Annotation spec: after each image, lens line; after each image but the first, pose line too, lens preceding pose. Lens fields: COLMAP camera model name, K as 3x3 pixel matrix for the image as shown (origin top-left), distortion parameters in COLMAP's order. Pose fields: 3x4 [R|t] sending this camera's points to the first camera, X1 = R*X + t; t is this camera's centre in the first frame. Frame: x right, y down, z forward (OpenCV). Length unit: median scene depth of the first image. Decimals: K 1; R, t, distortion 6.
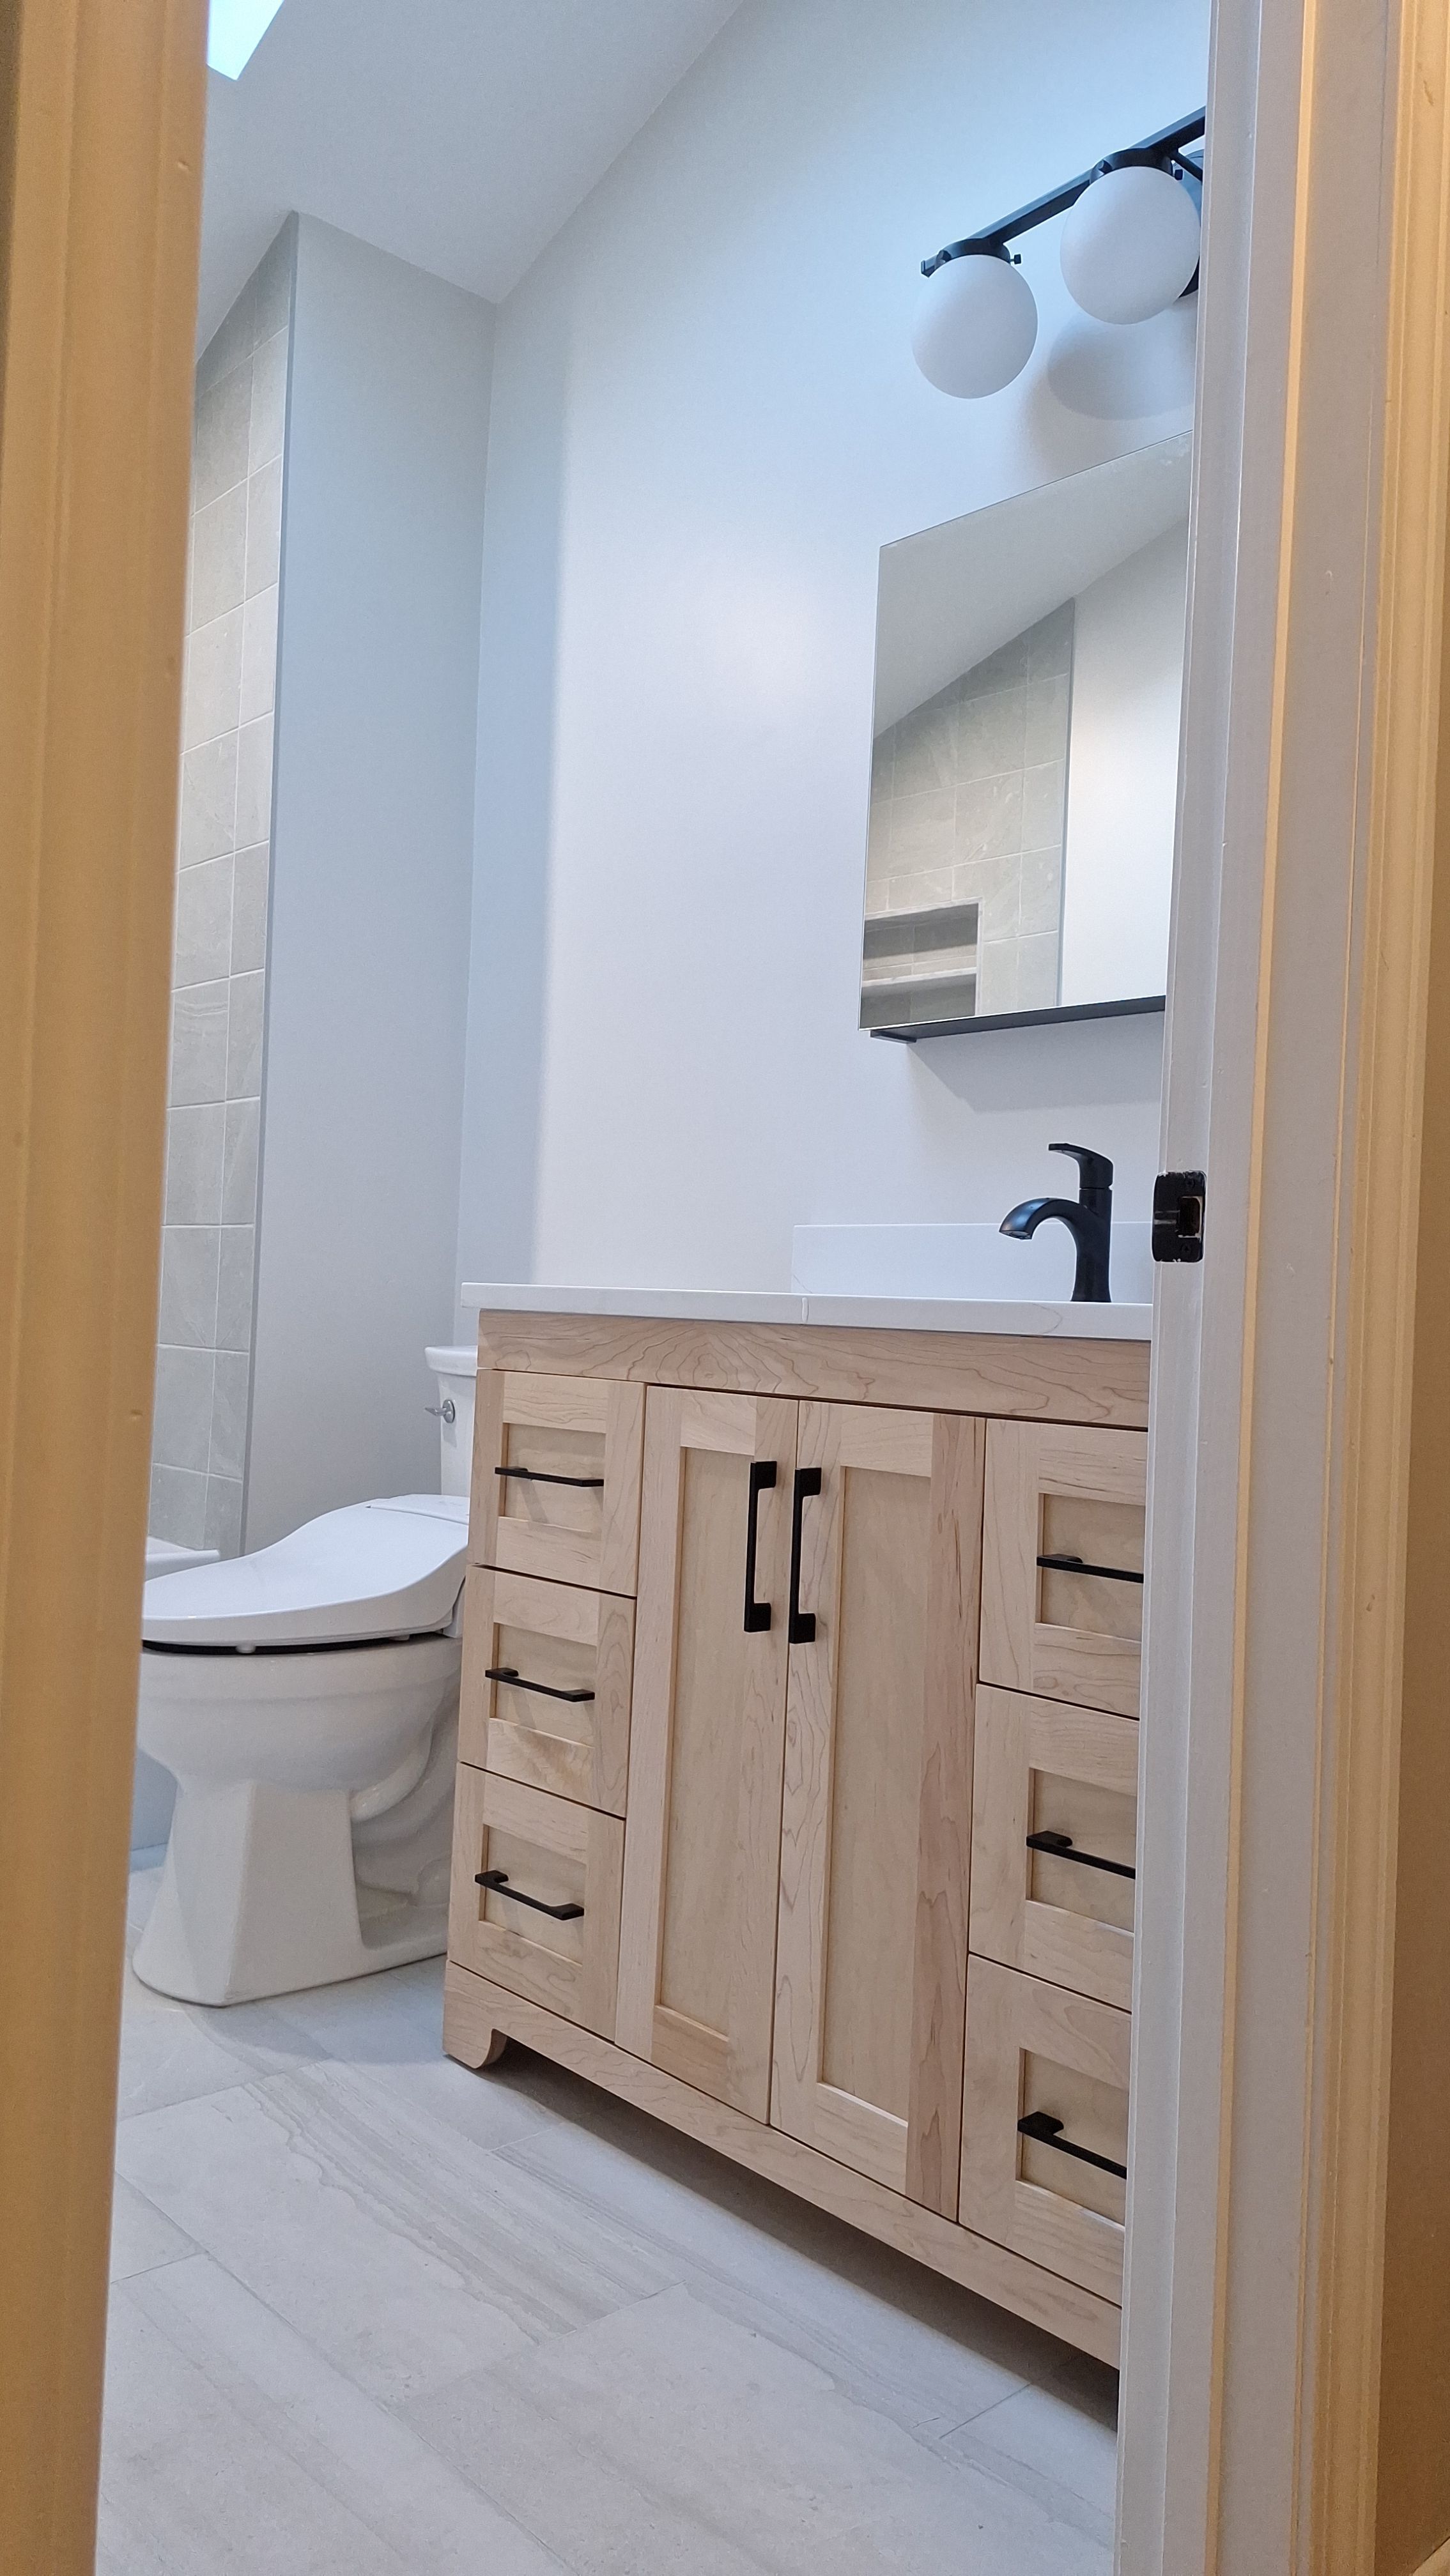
lens RADIAL K [[1792.7, 0, 753.7], [0, 1792.7, 1288.4], [0, 0, 1]] dist [0.051333, -0.086551]
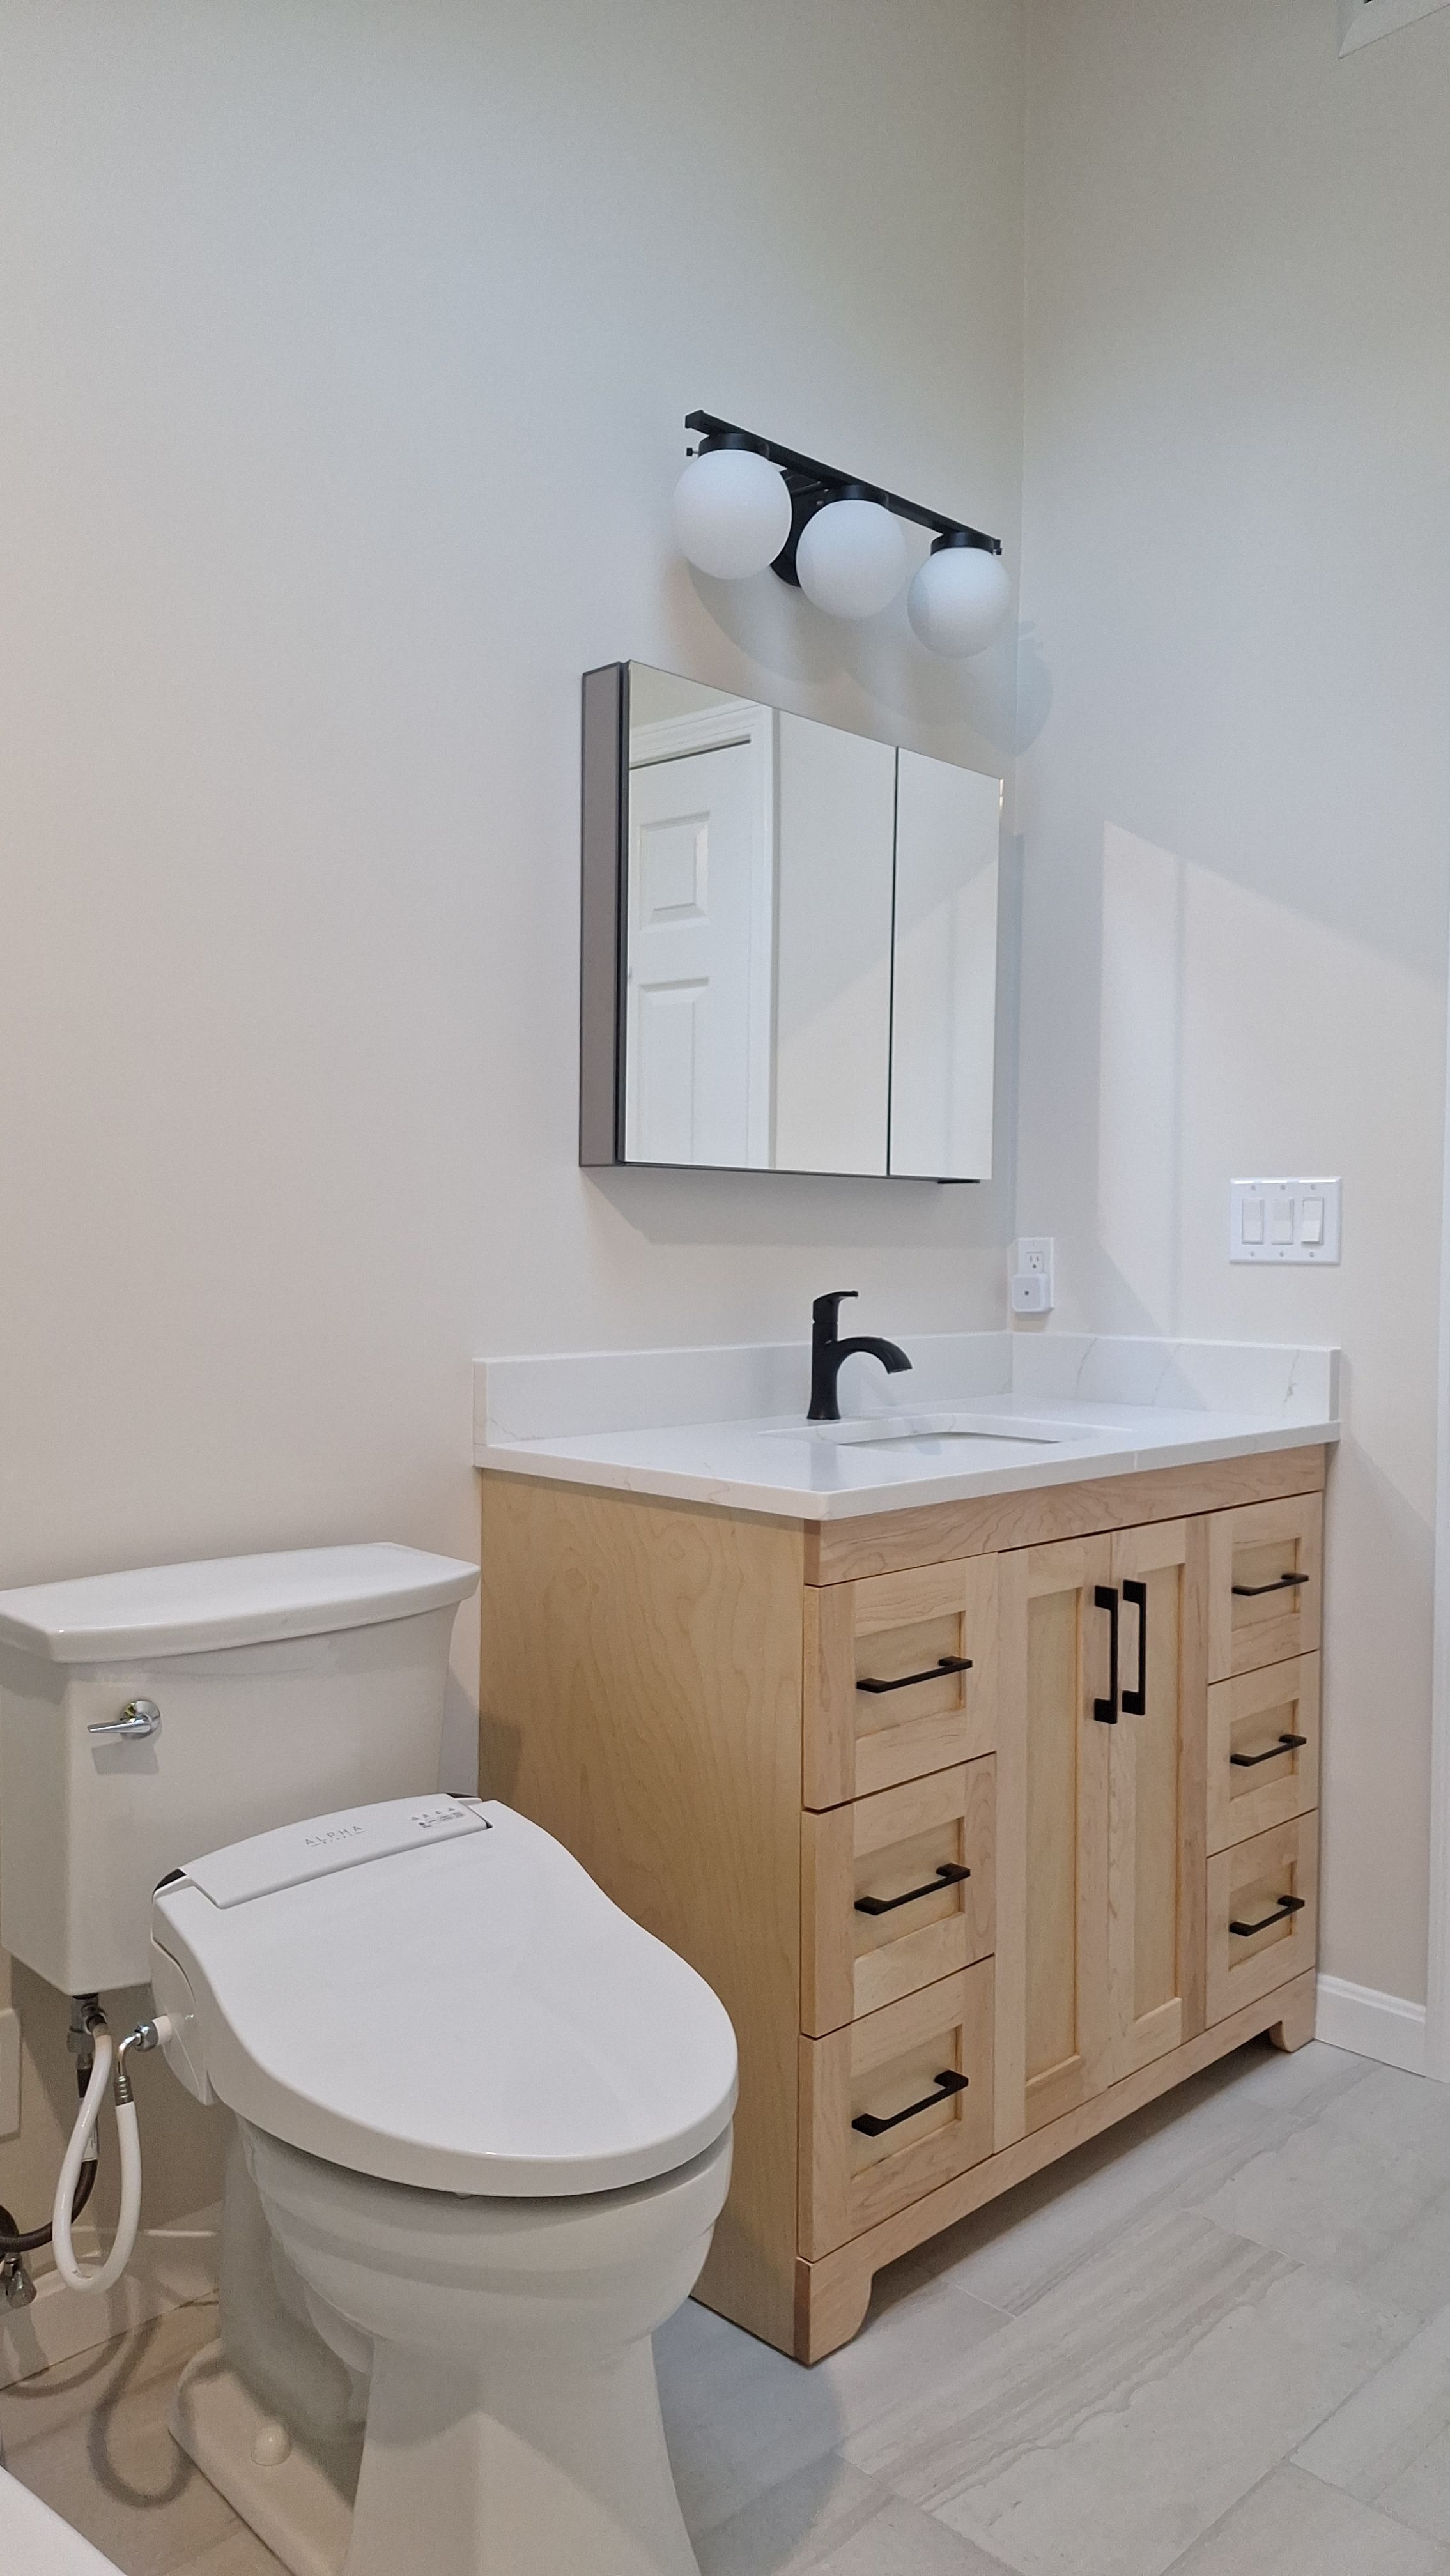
lens RADIAL K [[1792.7, 0, 753.7], [0, 1792.7, 1288.4], [0, 0, 1]] dist [0.051333, -0.086551]
pose [[-0.039416, -0.068180, 0.996894, -1.068074], [-0.024168, 0.997443, 0.067262, -0.166072], [-0.998931, -0.021442, -0.040963, 1.137891]]
